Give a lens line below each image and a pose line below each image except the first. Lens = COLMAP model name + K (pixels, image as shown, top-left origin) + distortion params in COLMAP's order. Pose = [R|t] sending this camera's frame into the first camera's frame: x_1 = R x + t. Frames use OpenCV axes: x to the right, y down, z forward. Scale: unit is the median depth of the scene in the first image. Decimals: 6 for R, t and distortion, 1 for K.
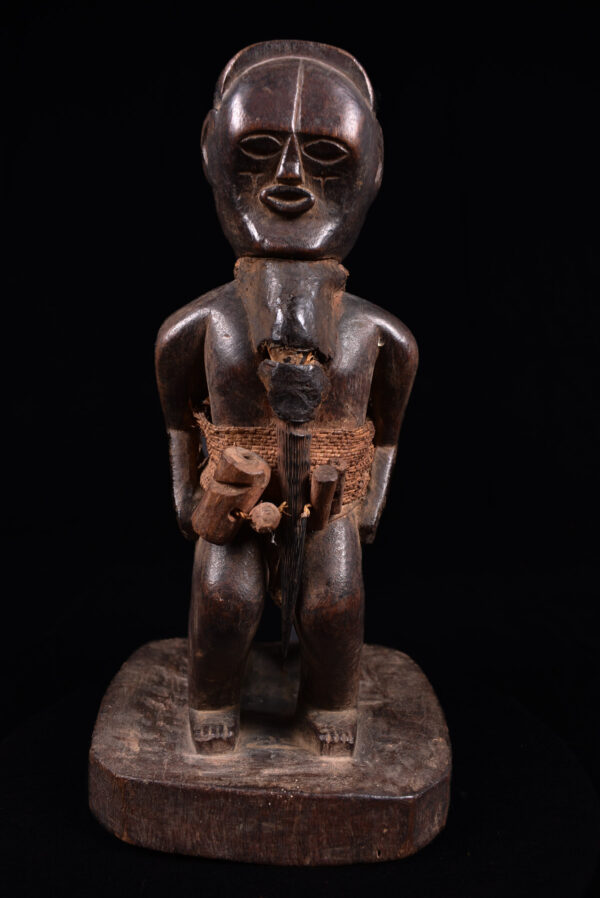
lens RADIAL K [[701.9, 0, 300.3], [0, 701.9, 447.8], [0, 0, 1]] dist [-0.095197, 0.011381]
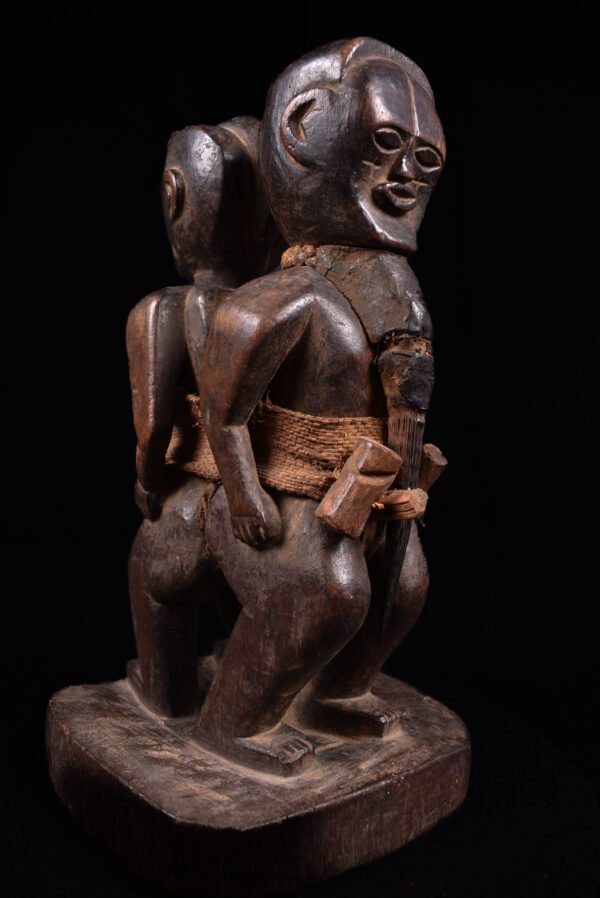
lens RADIAL K [[701.9, 0, 300.9], [0, 701.9, 449.8], [0, 0, 1]] dist [-0.095197, 0.011381]
pose [[0.774394, -0.049794, 0.630742, -0.741551], [0.062645, 0.998034, 0.001878, 0.008518], [-0.629595, 0.038058, 0.775991, 0.278820]]
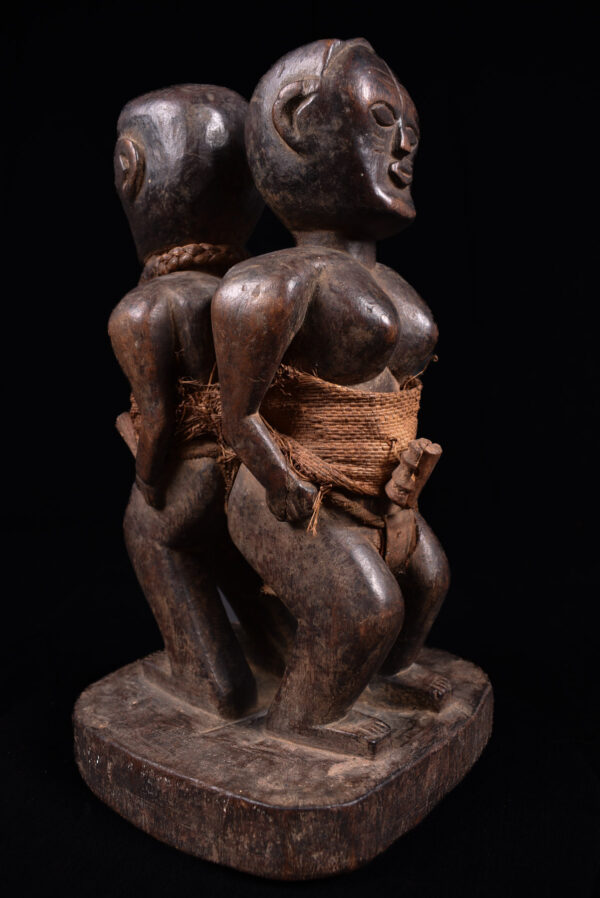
lens RADIAL K [[701.9, 0, 297.5], [0, 701.9, 449.2], [0, 0, 1]] dist [-0.095197, 0.011381]
pose [[-0.597632, 0.069326, -0.798768, 0.895685], [-0.092373, 0.983667, 0.154486, -0.147165], [0.796431, 0.166111, -0.581467, 1.966550]]
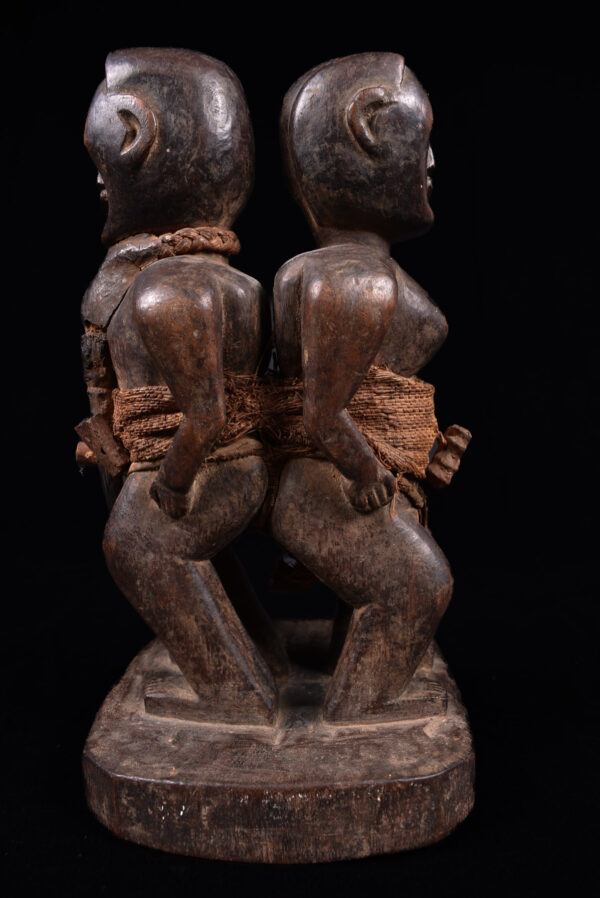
lens RADIAL K [[701.9, 0, 300.0], [0, 701.9, 449.1], [0, 0, 1]] dist [-0.095197, 0.011381]
pose [[-0.030278, 0.093348, -0.995173, 1.137186], [-0.102989, 0.990039, 0.096000, -0.068193], [0.994222, 0.105398, -0.020362, 1.298994]]
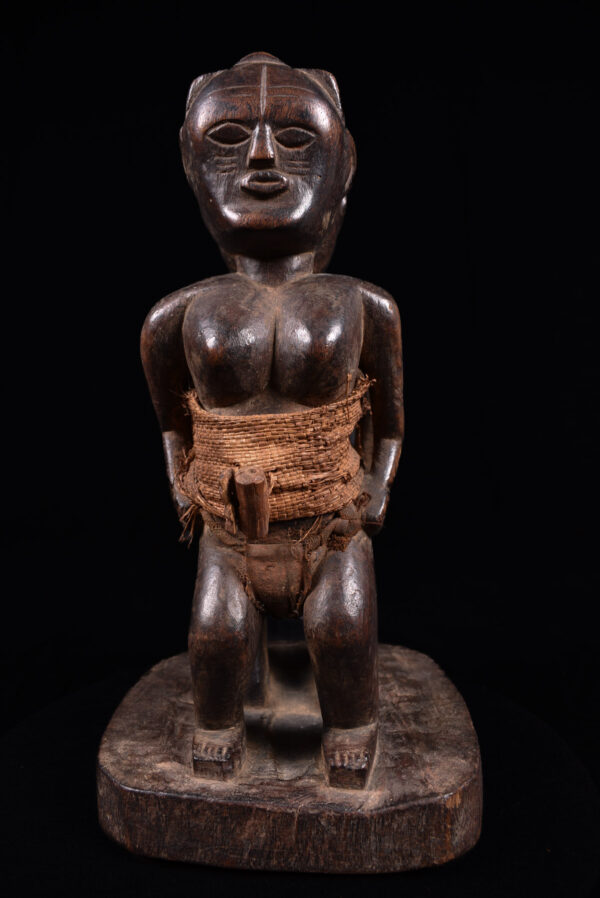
lens RADIAL K [[701.9, 0, 298.3], [0, 701.9, 450.0], [0, 0, 1]] dist [-0.095197, 0.011381]
pose [[-0.998998, -0.010068, 0.043612, -0.116382], [-0.001212, 0.980098, 0.198510, -0.231144], [-0.044742, 0.198259, -0.979128, 2.432729]]
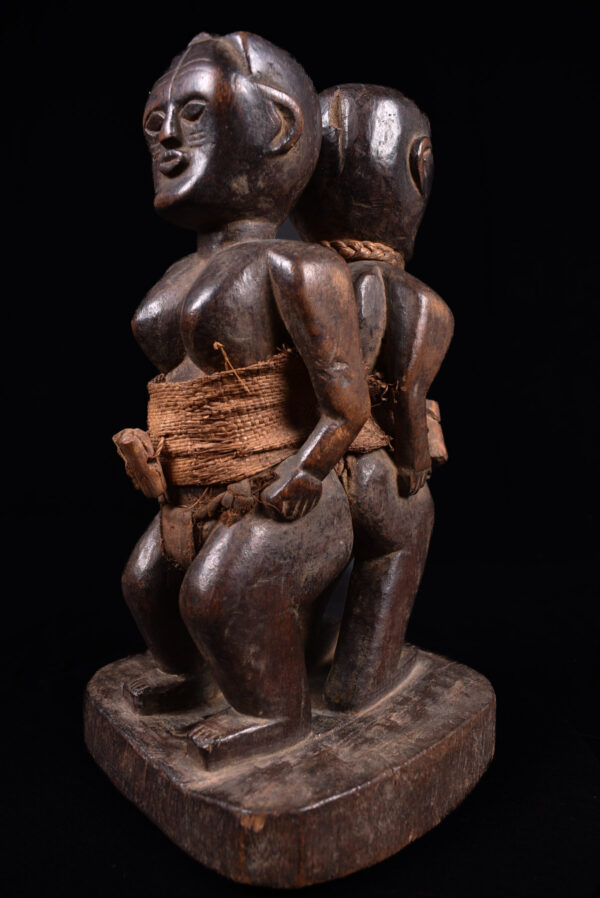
lens RADIAL K [[701.9, 0, 302.4], [0, 701.9, 448.7], [0, 0, 1]] dist [-0.095197, 0.011381]
pose [[-0.685542, -0.102601, 0.720767, -0.907639], [0.053072, 0.980343, 0.190030, -0.174769], [-0.726096, 0.168526, -0.666621, 2.028639]]
